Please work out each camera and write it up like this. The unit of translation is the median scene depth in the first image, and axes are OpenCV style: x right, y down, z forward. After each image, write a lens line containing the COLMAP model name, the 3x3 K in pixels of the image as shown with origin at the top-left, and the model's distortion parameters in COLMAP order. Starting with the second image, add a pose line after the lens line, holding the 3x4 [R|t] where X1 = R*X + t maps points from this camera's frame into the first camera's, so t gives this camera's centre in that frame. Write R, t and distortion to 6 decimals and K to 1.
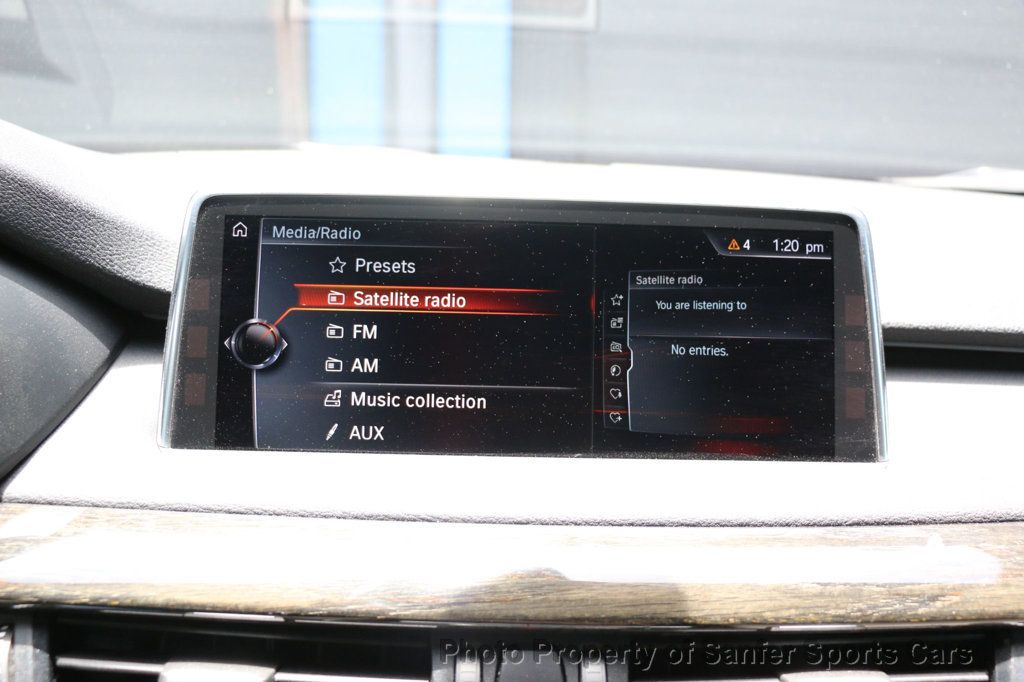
lens RADIAL K [[1070.8, 0, 513.3], [0, 1070.8, 364.7], [0, 0, 1]] dist [-0.148568, 0.239474]
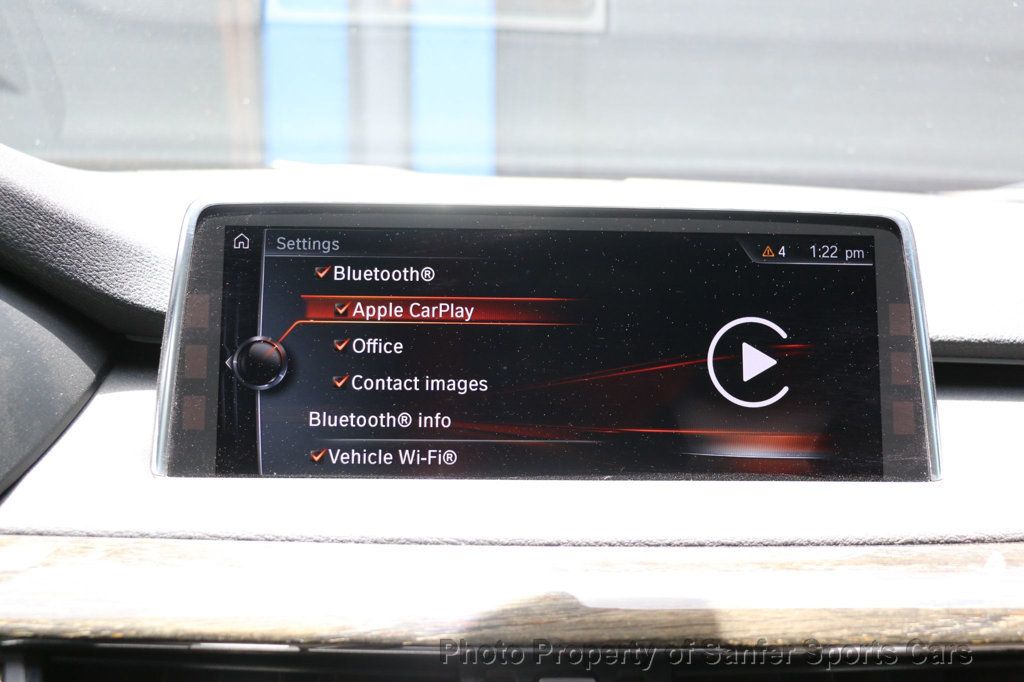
lens RADIAL K [[1284.2, 0, 512.0], [0, 1284.2, 341.0], [0, 0, 1]] dist [-0.089764, 0.298775]
pose [[0.999808, -0.012841, 0.014774, -0.038139], [0.013855, 0.997401, -0.070706, 0.044203], [-0.013827, 0.070897, 0.997388, -0.125280]]
